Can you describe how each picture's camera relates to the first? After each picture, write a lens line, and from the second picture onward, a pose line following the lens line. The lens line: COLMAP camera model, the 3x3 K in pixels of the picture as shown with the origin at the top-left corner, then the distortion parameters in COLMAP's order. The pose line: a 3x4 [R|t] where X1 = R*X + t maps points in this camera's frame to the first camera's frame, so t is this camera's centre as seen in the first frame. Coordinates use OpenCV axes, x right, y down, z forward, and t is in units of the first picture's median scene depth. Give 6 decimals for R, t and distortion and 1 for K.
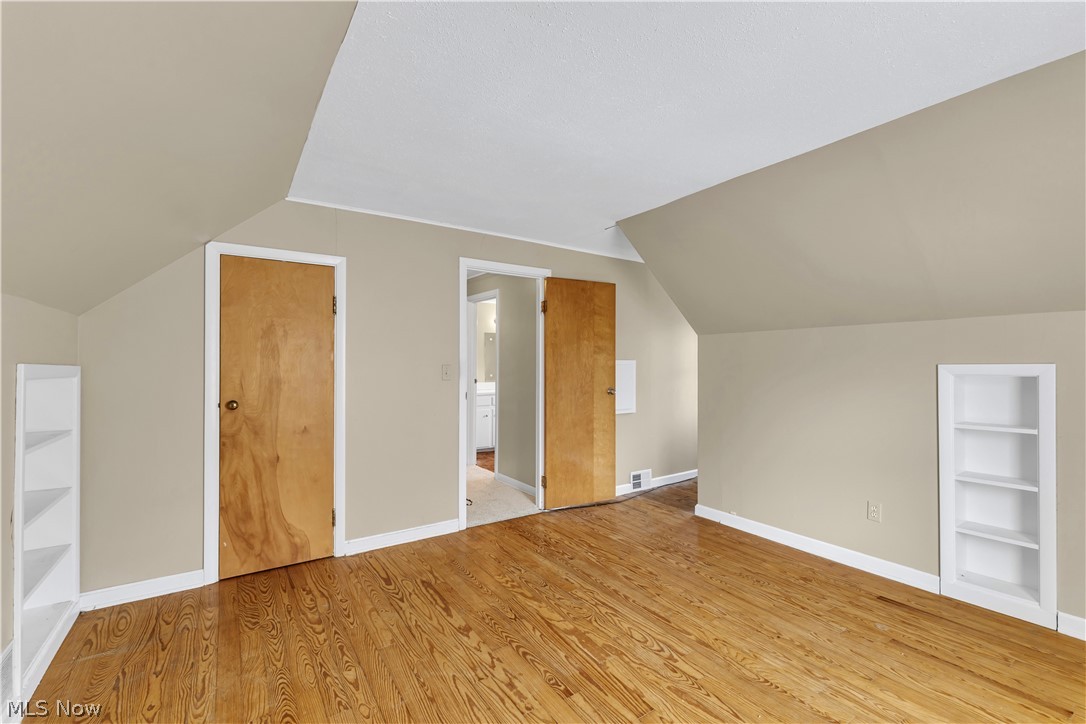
lens RADIAL K [[479.6, 0, 543.3], [0, 479.6, 371.5], [0, 0, 1]] dist [0.009876, -0.000601]
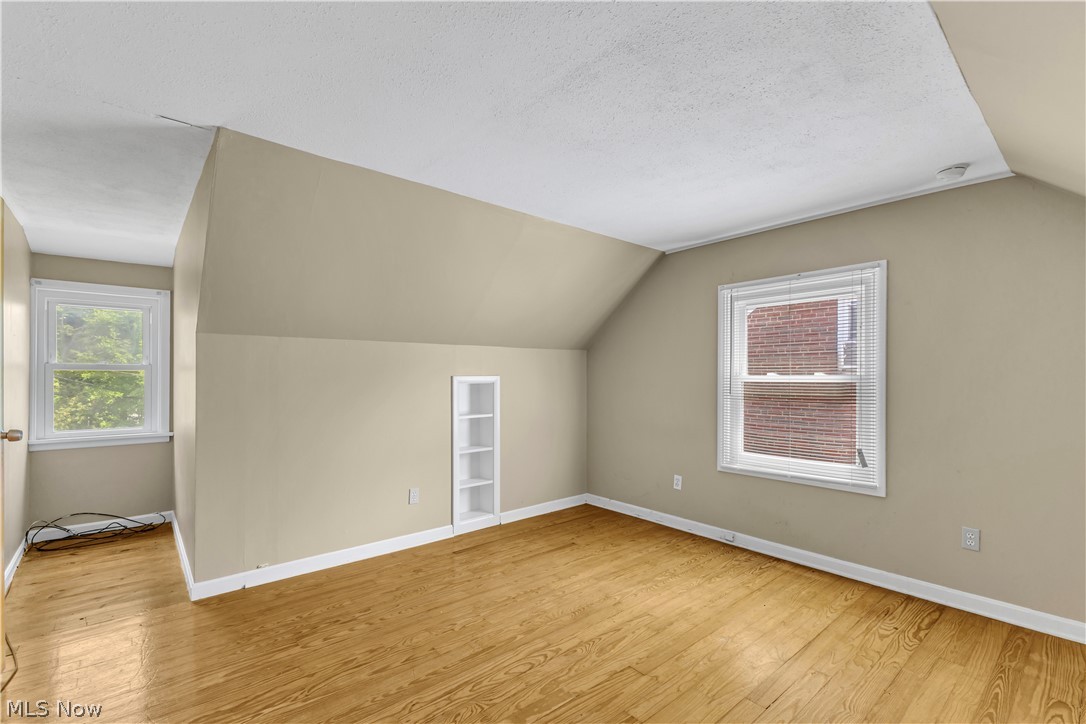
lens RADIAL K [[479.6, 0, 543.3], [0, 479.6, 371.5], [0, 0, 1]] dist [0.009876, -0.000601]
pose [[-0.125396, 0.006331, 0.992087, -0.606760], [0.011331, 0.999924, -0.004949, -0.016577], [-0.992042, 0.010621, -0.125459, 0.879635]]
